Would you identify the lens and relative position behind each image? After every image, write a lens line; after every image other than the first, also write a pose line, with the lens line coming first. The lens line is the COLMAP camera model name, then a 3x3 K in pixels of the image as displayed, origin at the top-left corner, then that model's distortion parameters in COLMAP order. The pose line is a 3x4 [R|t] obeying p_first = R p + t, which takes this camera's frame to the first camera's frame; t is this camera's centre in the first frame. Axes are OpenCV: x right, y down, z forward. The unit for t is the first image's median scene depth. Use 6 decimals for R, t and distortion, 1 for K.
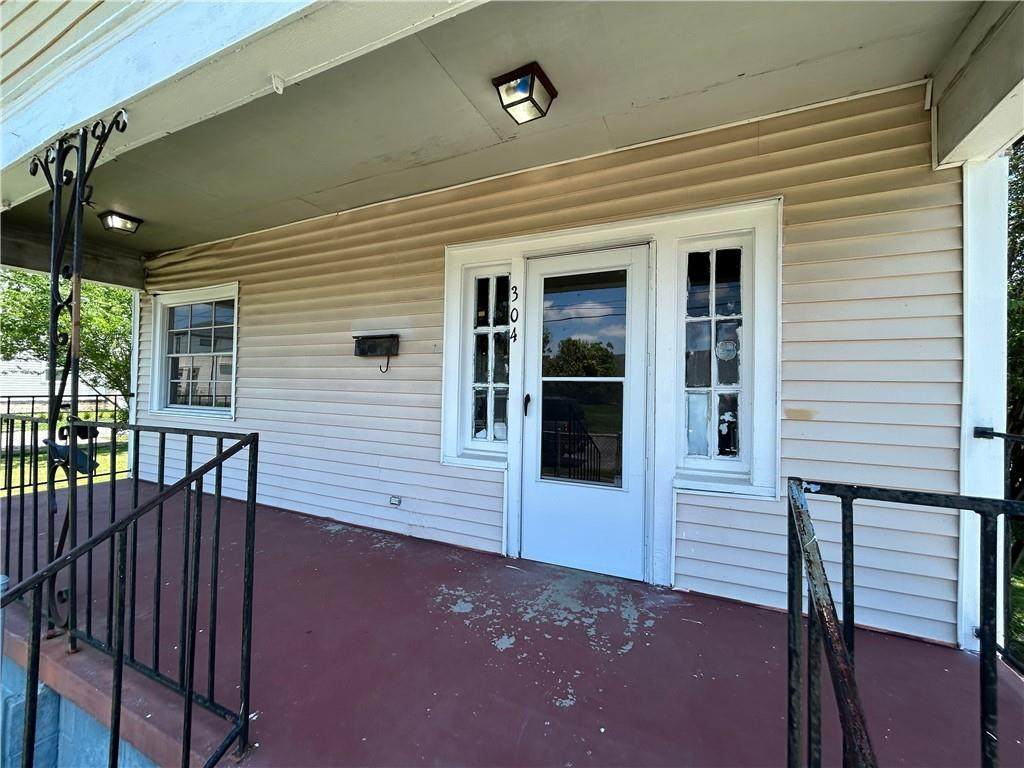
lens RADIAL K [[417.7, 0, 508.6], [0, 417.7, 384.0], [0, 0, 1]] dist [-0.001661, -0.000103]
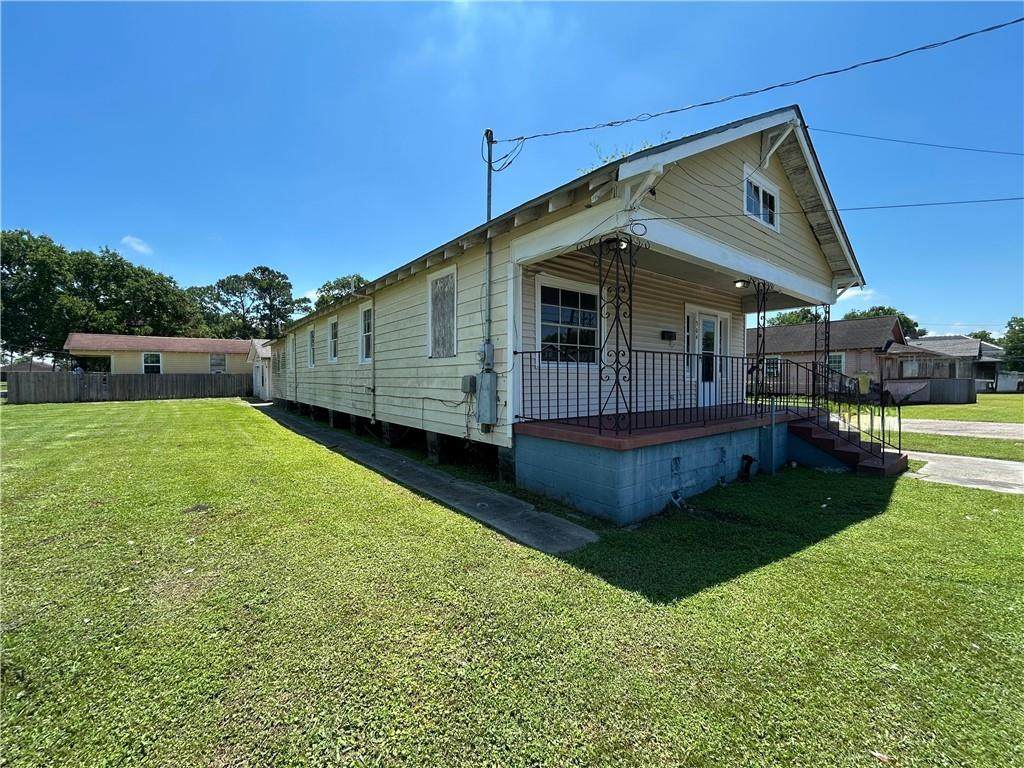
lens RADIAL K [[417.7, 0, 510.5], [0, 417.7, 387.0], [0, 0, 1]] dist [-0.001661, -0.000103]
pose [[0.436102, -0.041578, 0.898936, -3.609735], [-0.007209, 0.998739, 0.049691, 0.116431], [-0.899868, -0.028151, 0.435252, 0.927439]]
